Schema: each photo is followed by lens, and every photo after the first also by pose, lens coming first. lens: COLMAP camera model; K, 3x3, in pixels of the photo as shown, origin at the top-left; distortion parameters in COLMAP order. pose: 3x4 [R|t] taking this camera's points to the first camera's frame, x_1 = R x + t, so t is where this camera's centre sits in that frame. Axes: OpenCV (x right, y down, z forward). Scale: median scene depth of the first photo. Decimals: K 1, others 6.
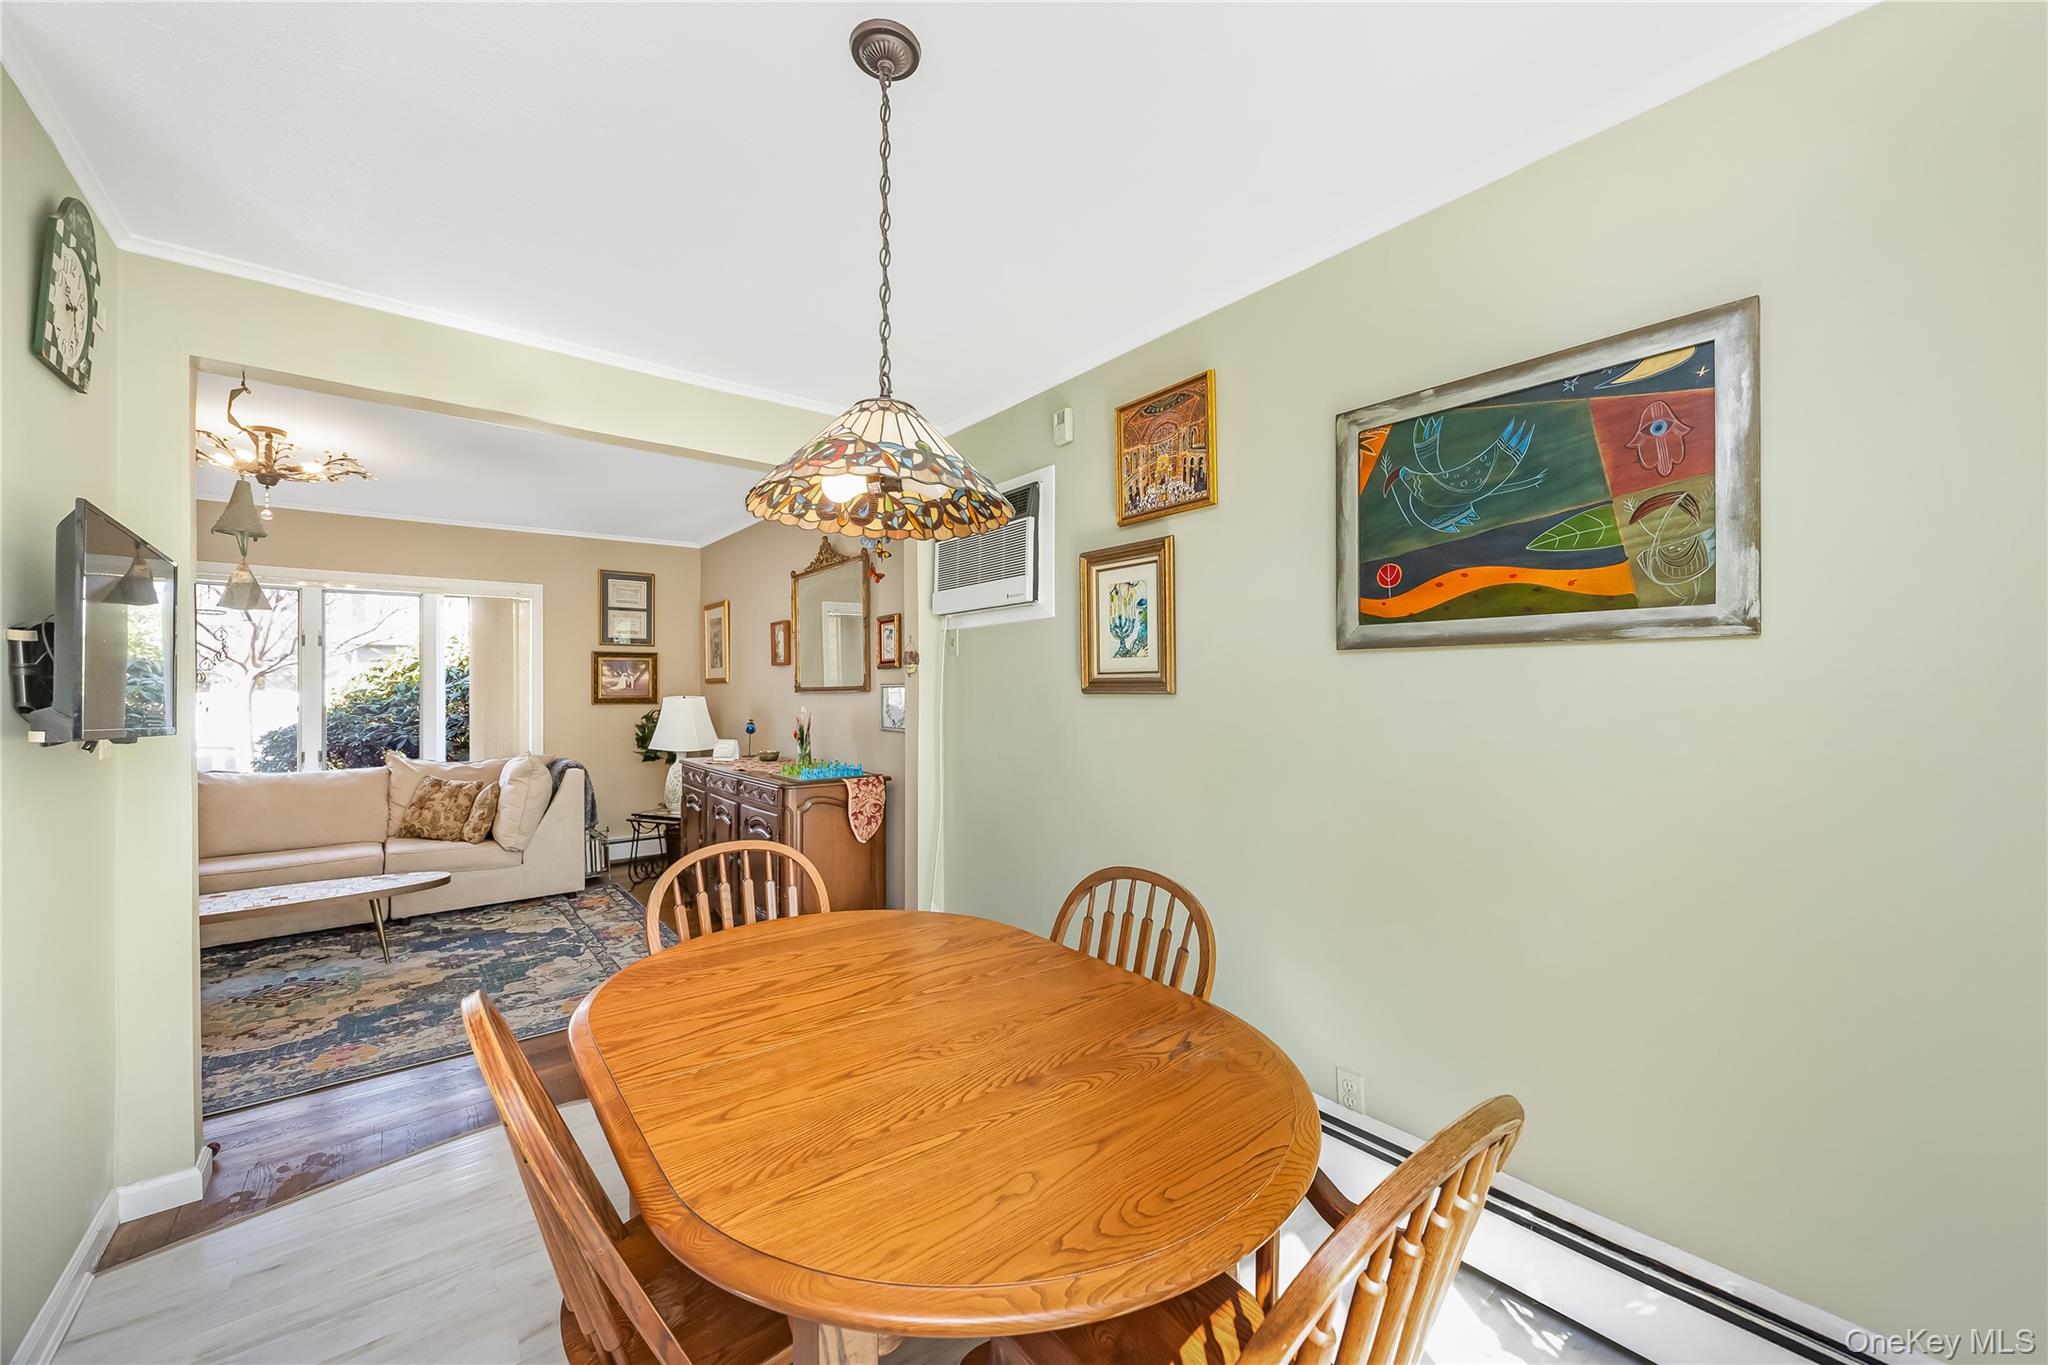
lens RADIAL K [[785.2, 0, 1024.0], [0, 785.2, 682.5], [0, 0, 1]] dist [-0.001493, -0.000180]
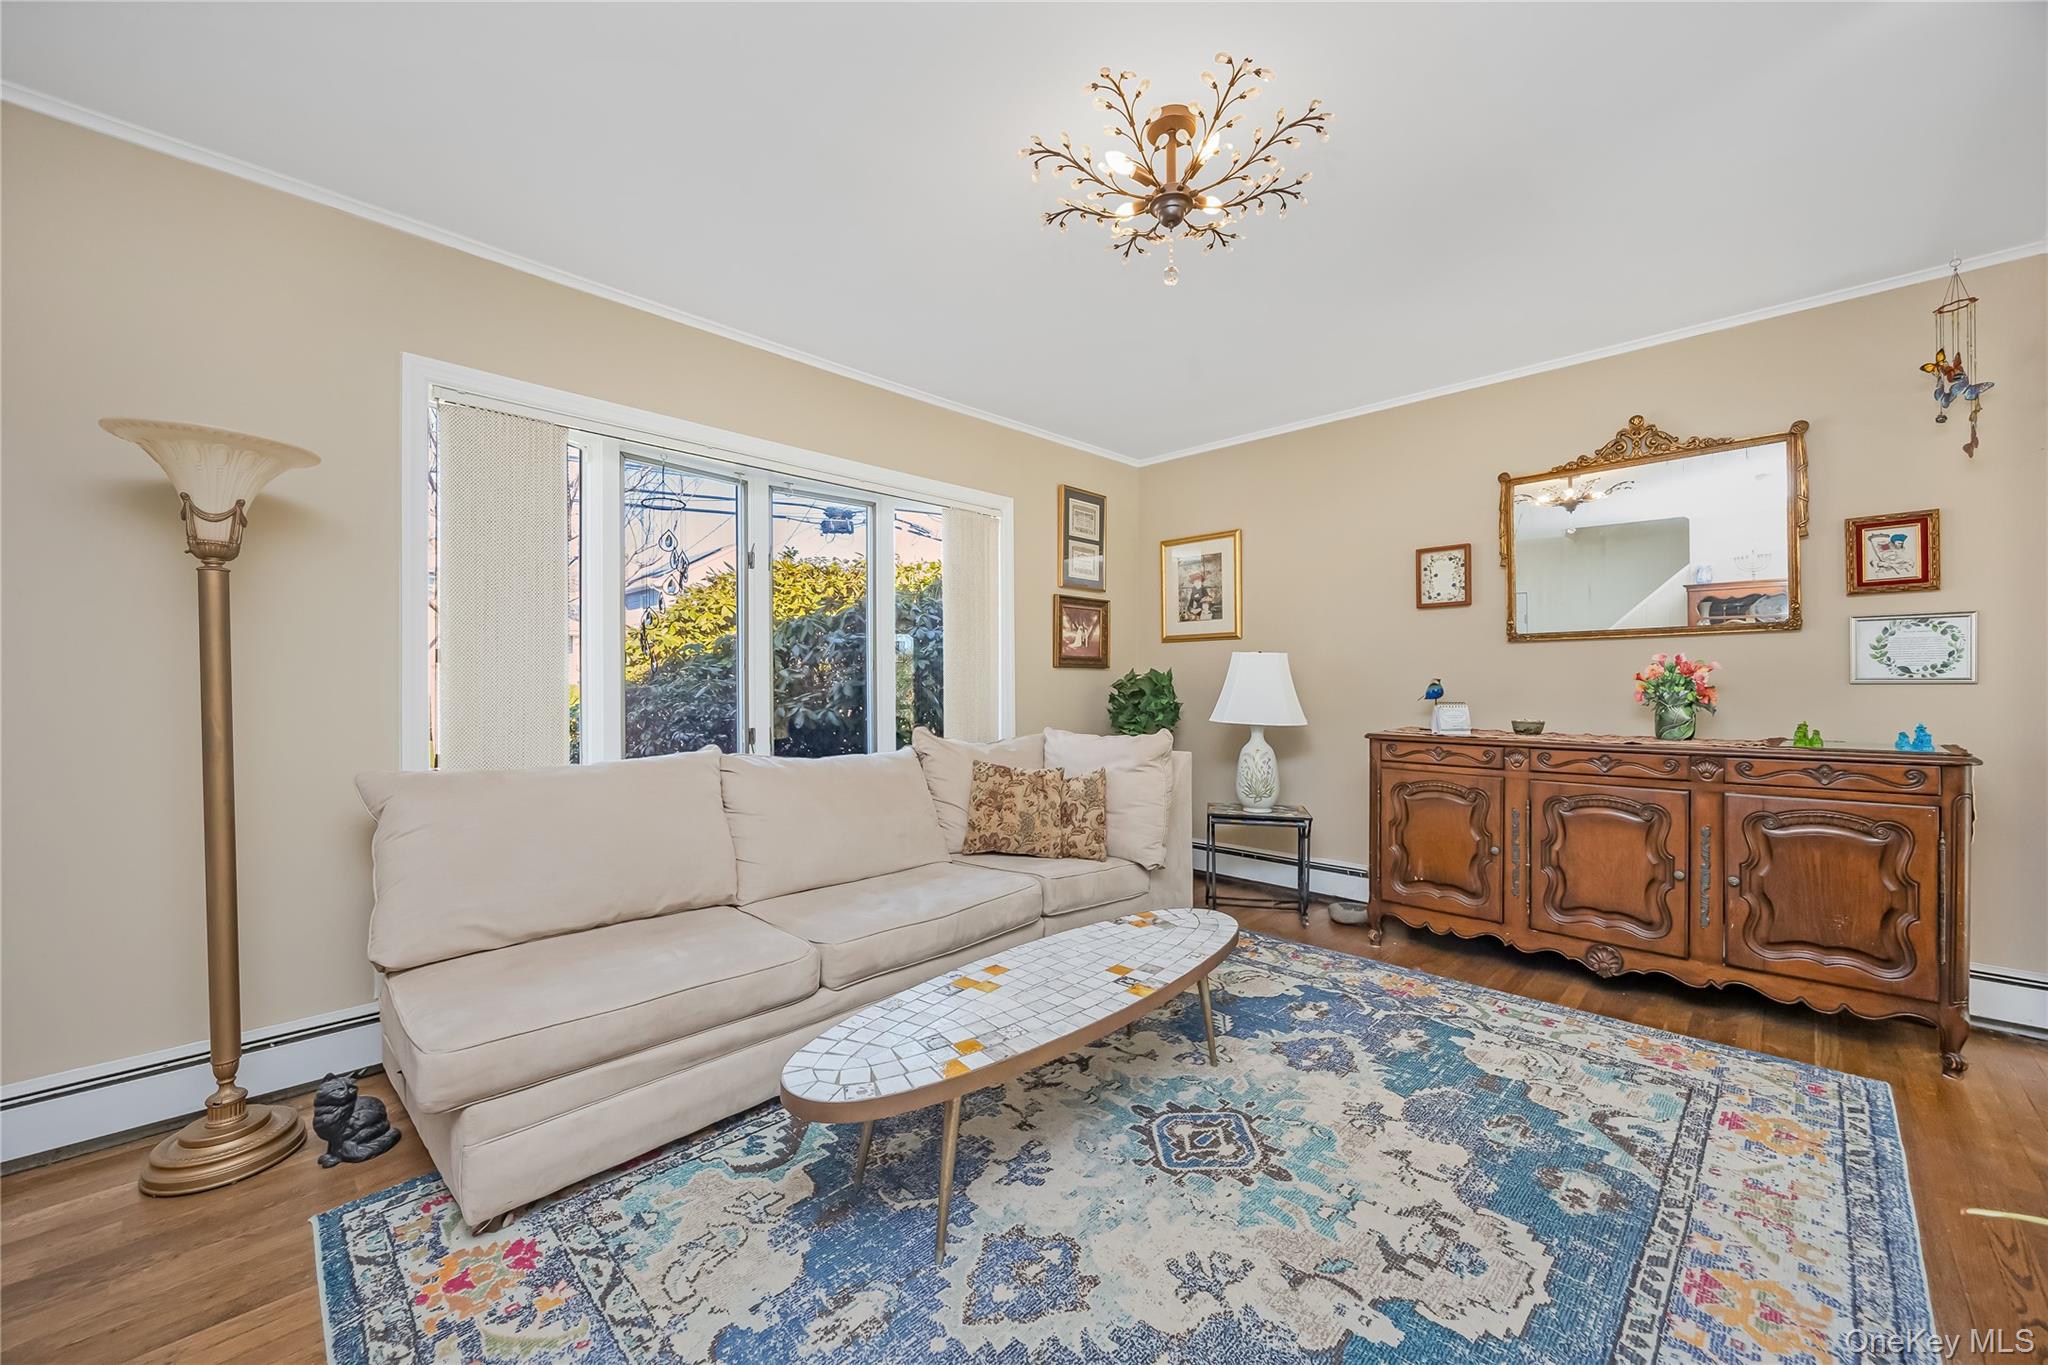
lens RADIAL K [[779.6, 0, 1024.0], [0, 779.6, 682.5], [0, 0, 1]] dist [-0.000580, -0.000033]
pose [[0.992749, 0.004249, 0.120127, -1.004972], [-0.004447, 0.999989, 0.001380, 0.063290], [-0.120119, -0.001904, 0.992758, 0.416352]]
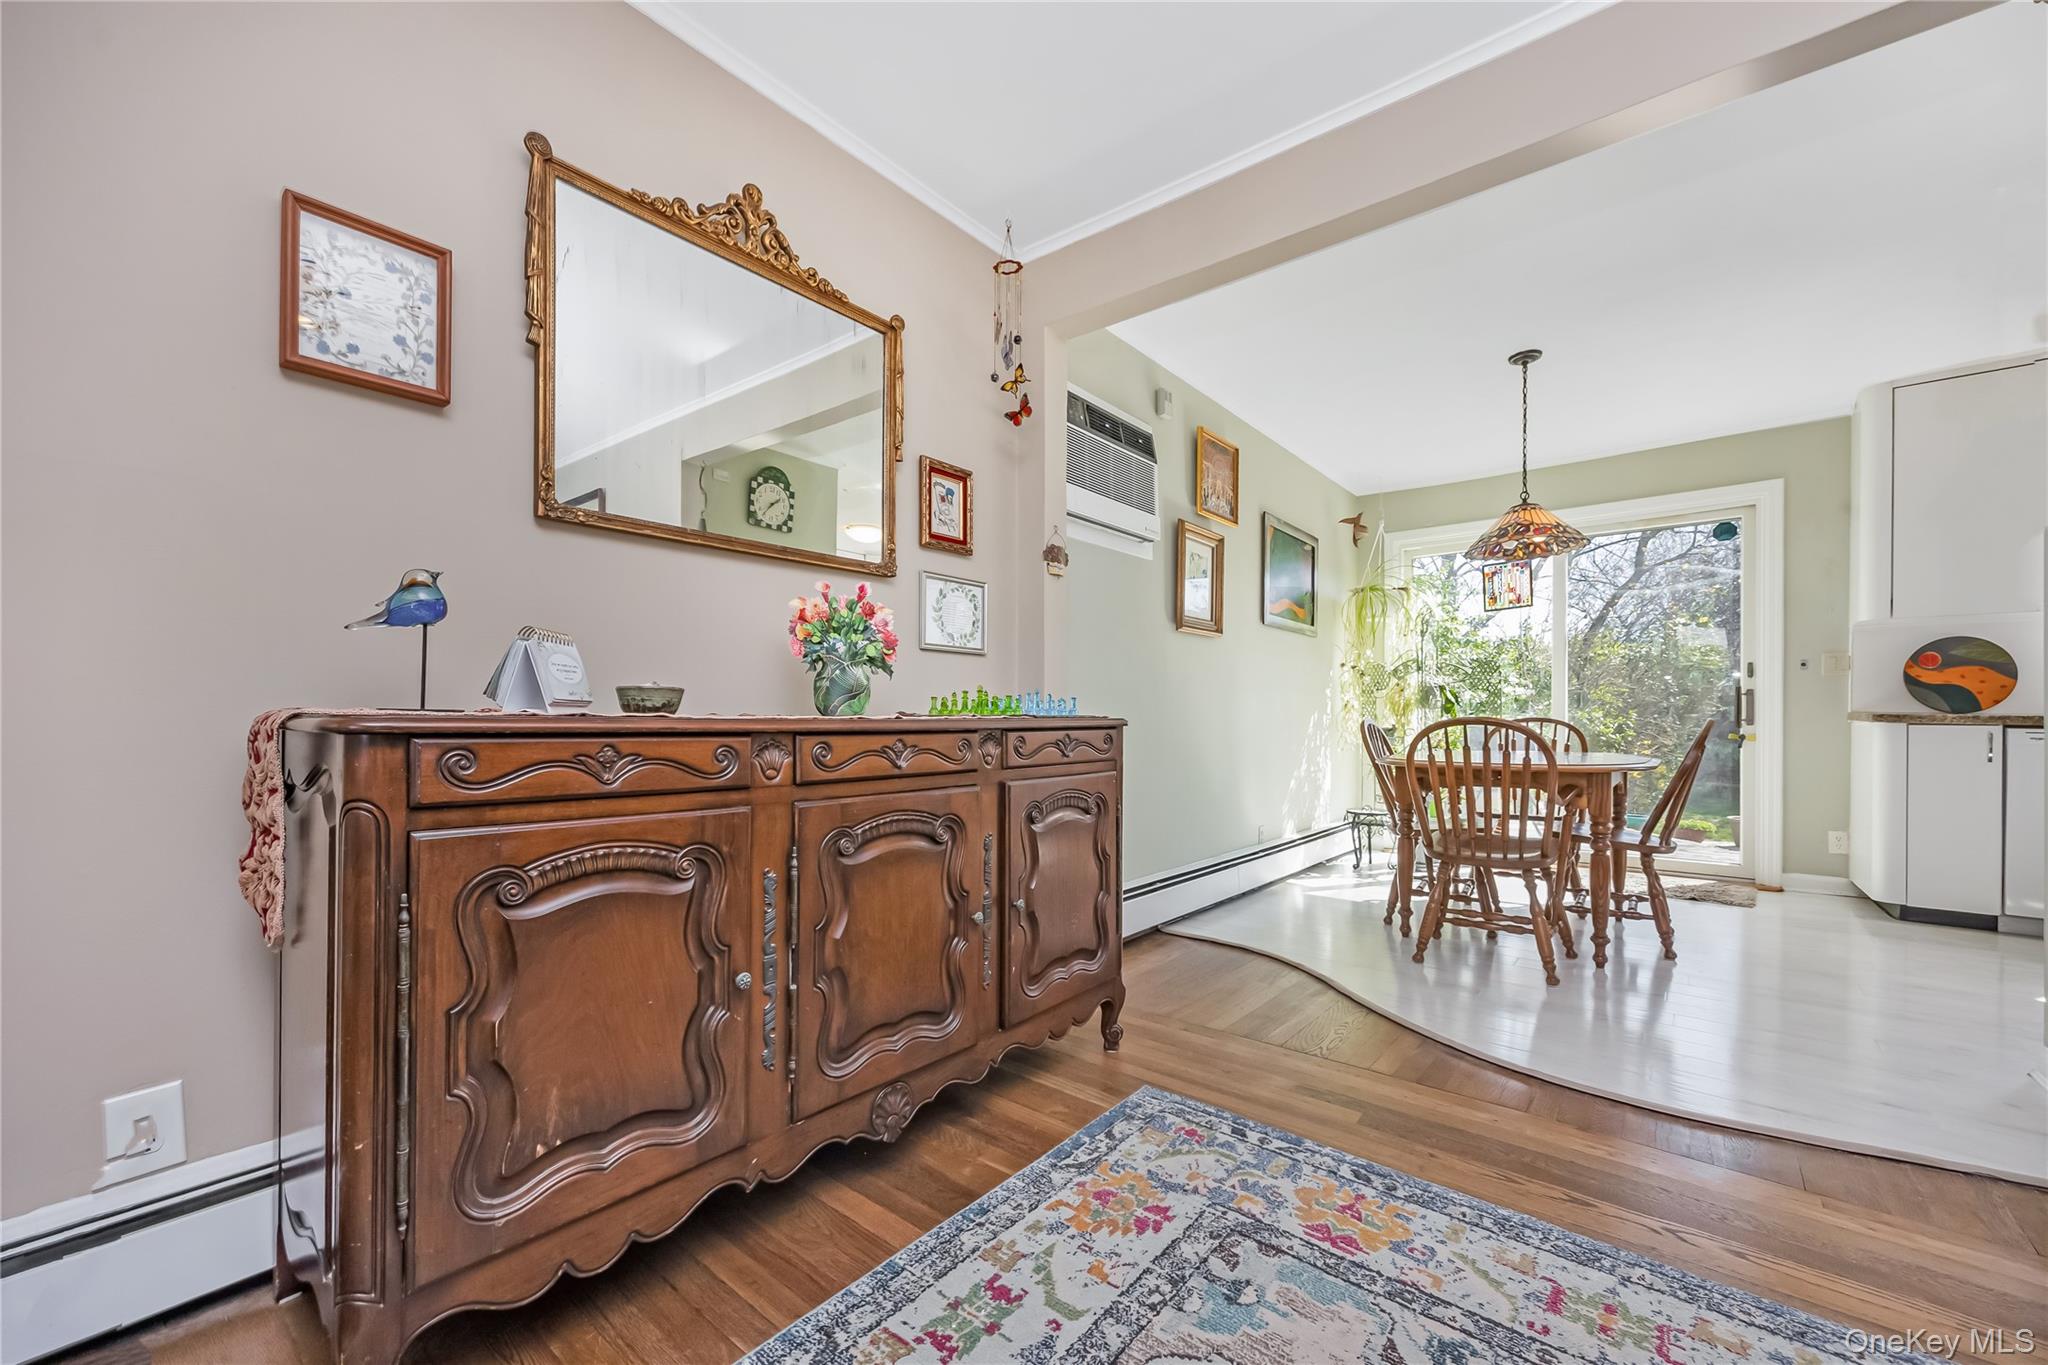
lens RADIAL K [[802.0, 0, 1031.7], [0, 802.0, 721.2], [0, 0, 1]] dist [-0.002339, 0.000006]
pose [[-0.216497, 0.004810, 0.976271, -0.805031], [-0.006571, 0.999958, -0.006383, 0.120757], [-0.976261, -0.007797, -0.216456, 1.070784]]
